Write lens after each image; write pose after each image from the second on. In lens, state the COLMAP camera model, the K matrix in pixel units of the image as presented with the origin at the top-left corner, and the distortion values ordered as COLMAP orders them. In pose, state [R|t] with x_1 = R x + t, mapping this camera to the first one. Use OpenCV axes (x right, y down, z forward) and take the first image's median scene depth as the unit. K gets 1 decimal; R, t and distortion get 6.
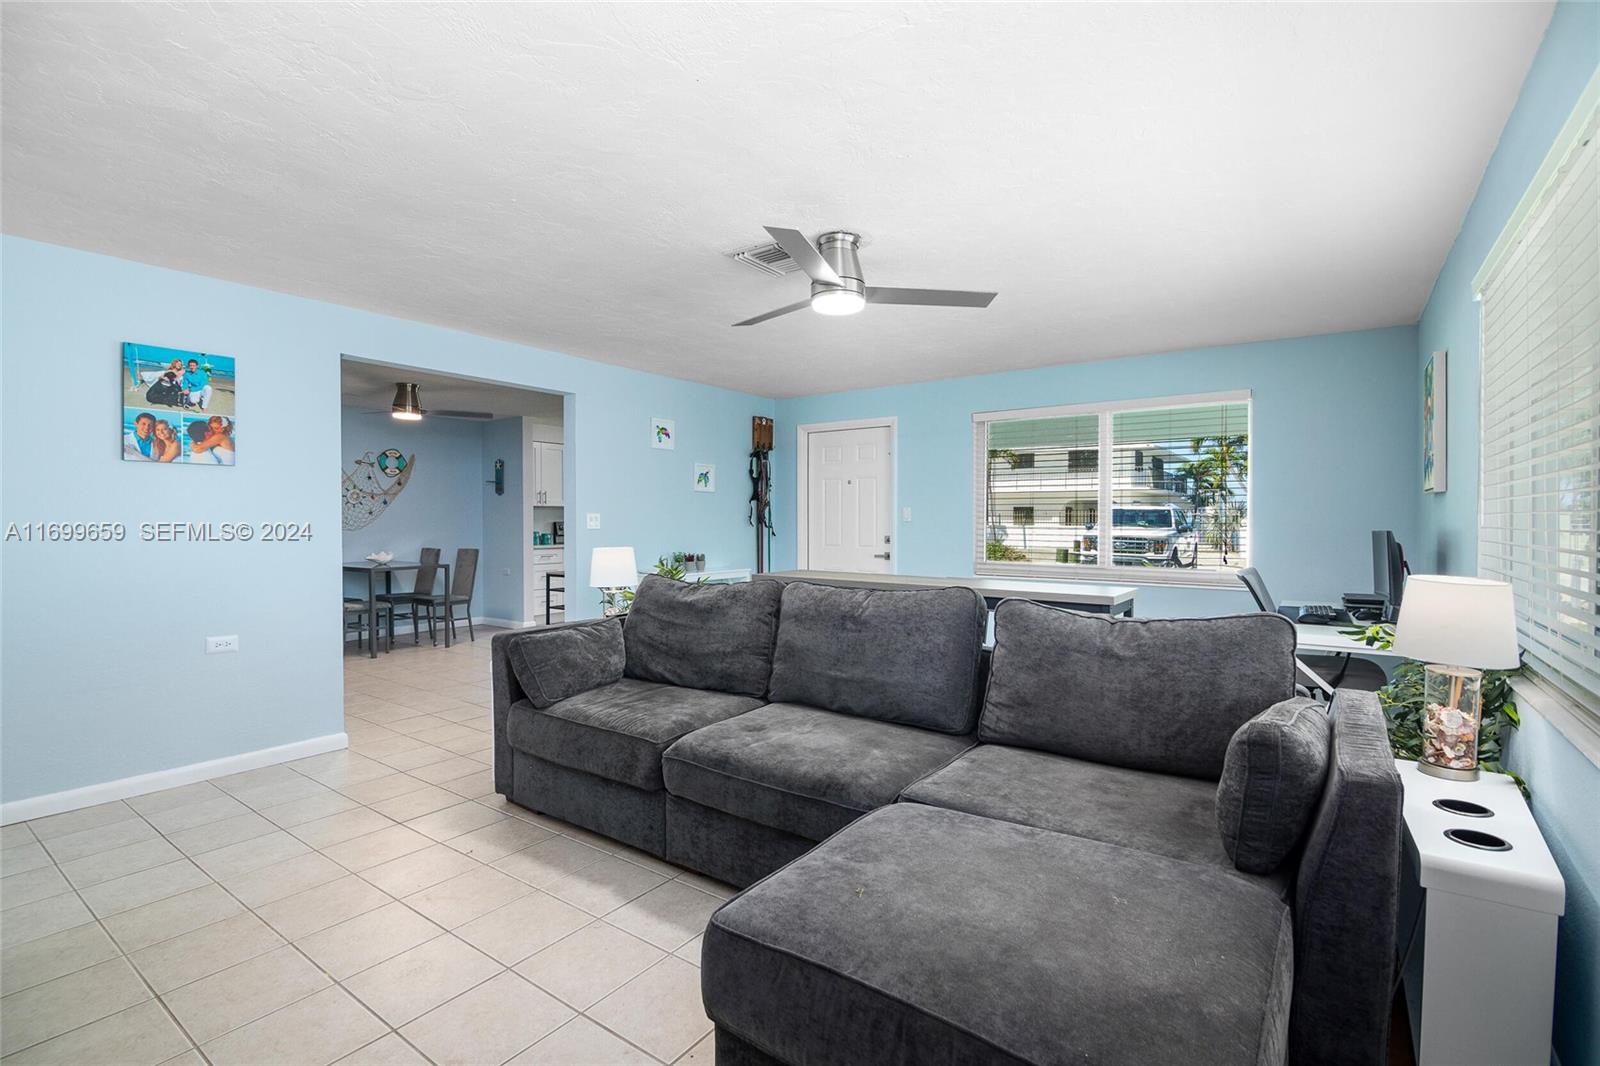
lens RADIAL K [[718.6, 0, 808.4], [0, 718.6, 530.9], [0, 0, 1]] dist [-0.008713, -0.006659]
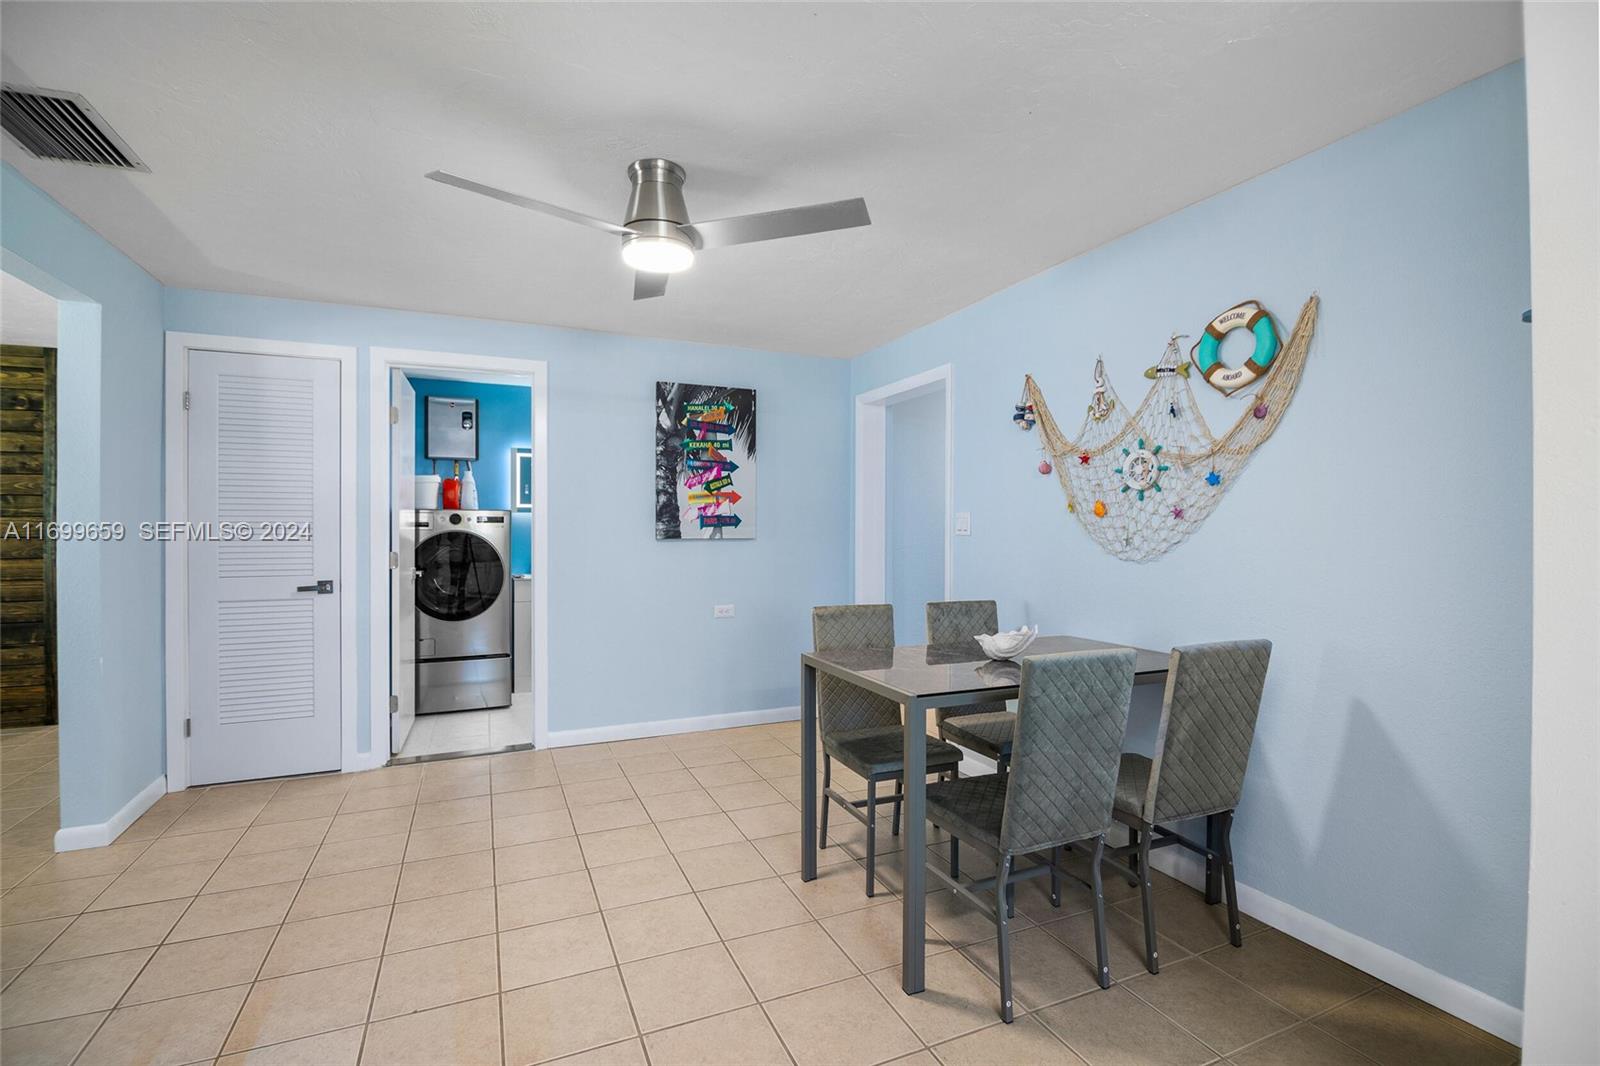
lens RADIAL K [[718.6, 0, 784.8], [0, 718.6, 530.5], [0, 0, 1]] dist [-0.008713, -0.006659]
pose [[-0.532317, -0.002420, -0.846541, -0.268651], [-0.016466, 0.999836, 0.007495, -0.019948], [0.846385, 0.017929, -0.532270, 1.214048]]
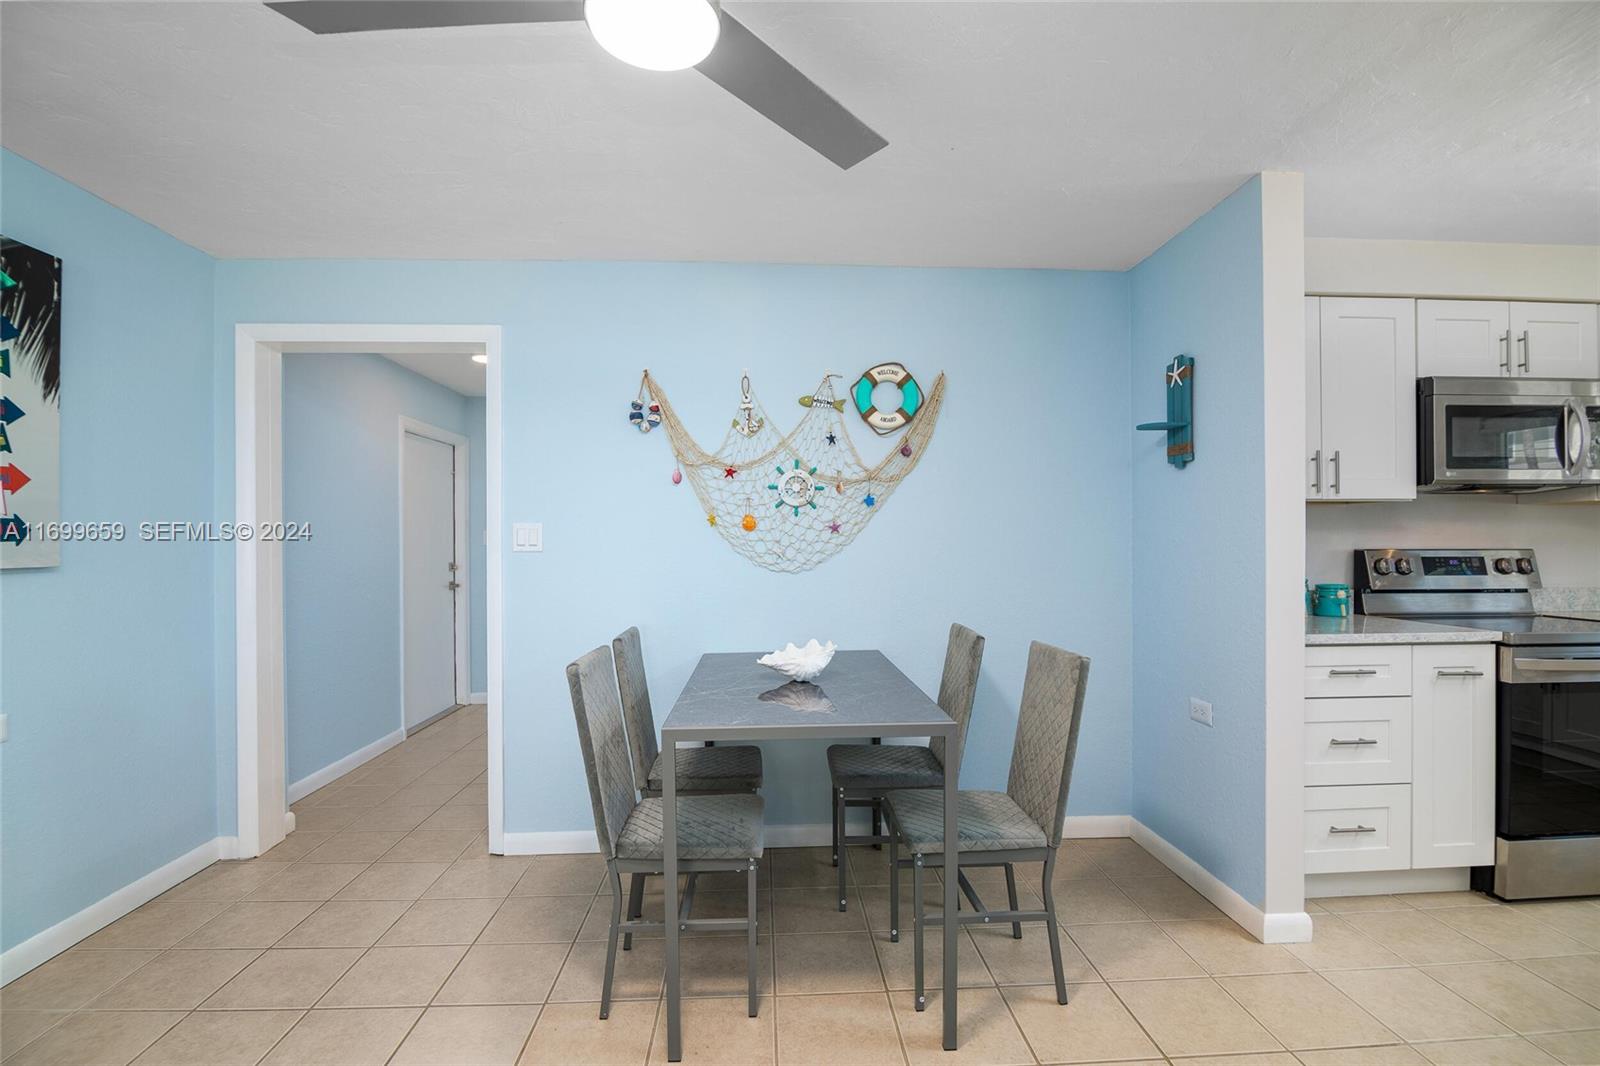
lens RADIAL K [[718.6, 0, 800.7], [0, 718.6, 543.2], [0, 0, 1]] dist [-0.008713, -0.006659]
pose [[0.610510, -0.002678, -0.792004, -0.371050], [-0.006432, 0.999945, -0.008339, -0.016557], [0.791983, 0.010186, 0.610459, 0.885463]]
